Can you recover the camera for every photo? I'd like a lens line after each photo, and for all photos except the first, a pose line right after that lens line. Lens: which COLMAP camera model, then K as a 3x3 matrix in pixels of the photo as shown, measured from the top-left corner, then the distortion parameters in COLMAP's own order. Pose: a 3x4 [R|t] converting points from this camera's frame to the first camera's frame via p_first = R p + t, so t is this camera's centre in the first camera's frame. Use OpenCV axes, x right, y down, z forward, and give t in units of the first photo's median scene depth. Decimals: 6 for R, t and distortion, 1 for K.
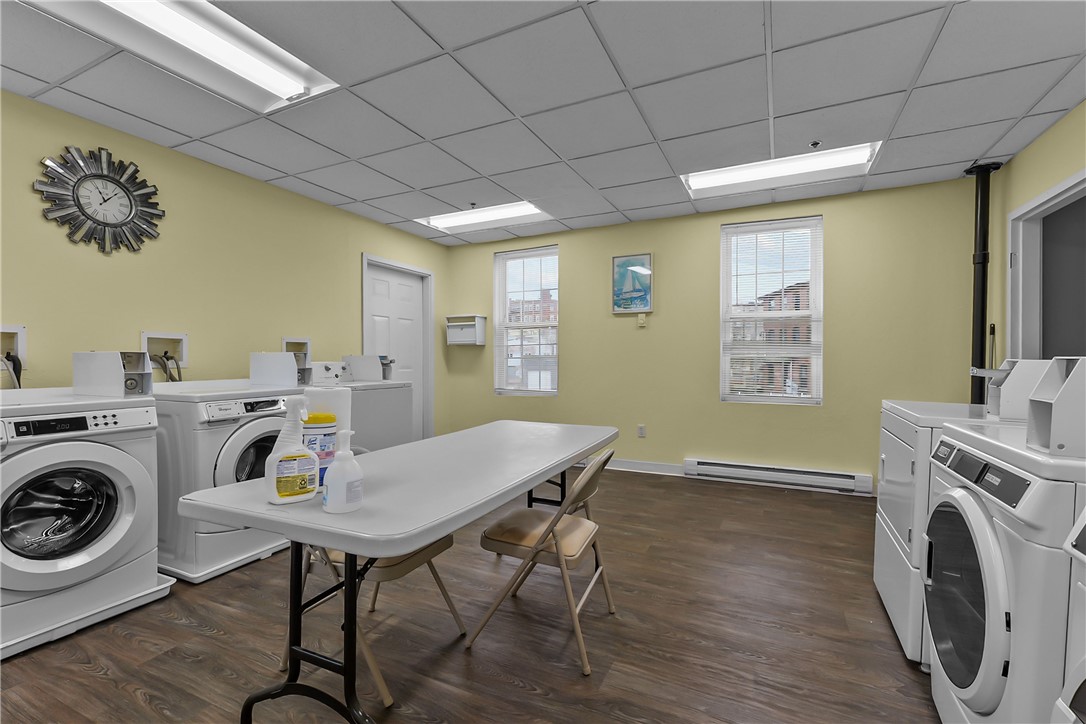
lens RADIAL K [[479.3, 0, 543.0], [0, 479.3, 362.0], [0, 0, 1]] dist [0.002993, 0.000558]
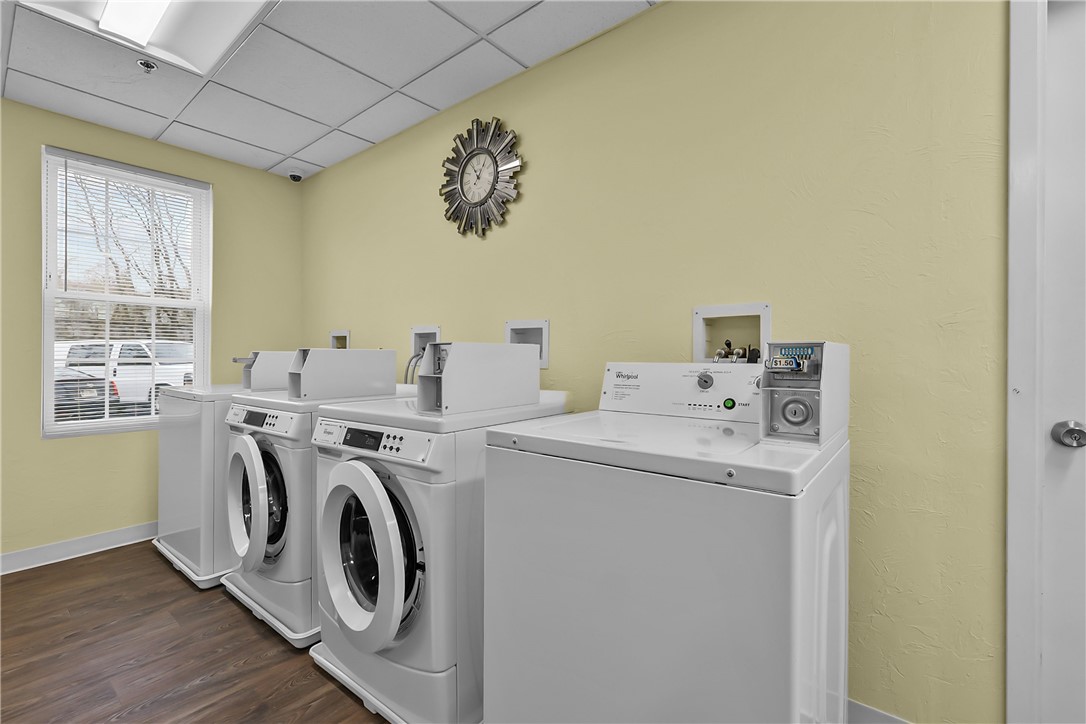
lens RADIAL K [[479.3, 0, 543.0], [0, 479.3, 362.0], [0, 0, 1]] dist [0.002993, 0.000558]
pose [[-0.226608, 0.006821, -0.973962, -0.079172], [-0.007084, 0.999937, 0.008651, -0.005573], [0.973960, 0.008860, -0.226546, 1.349276]]
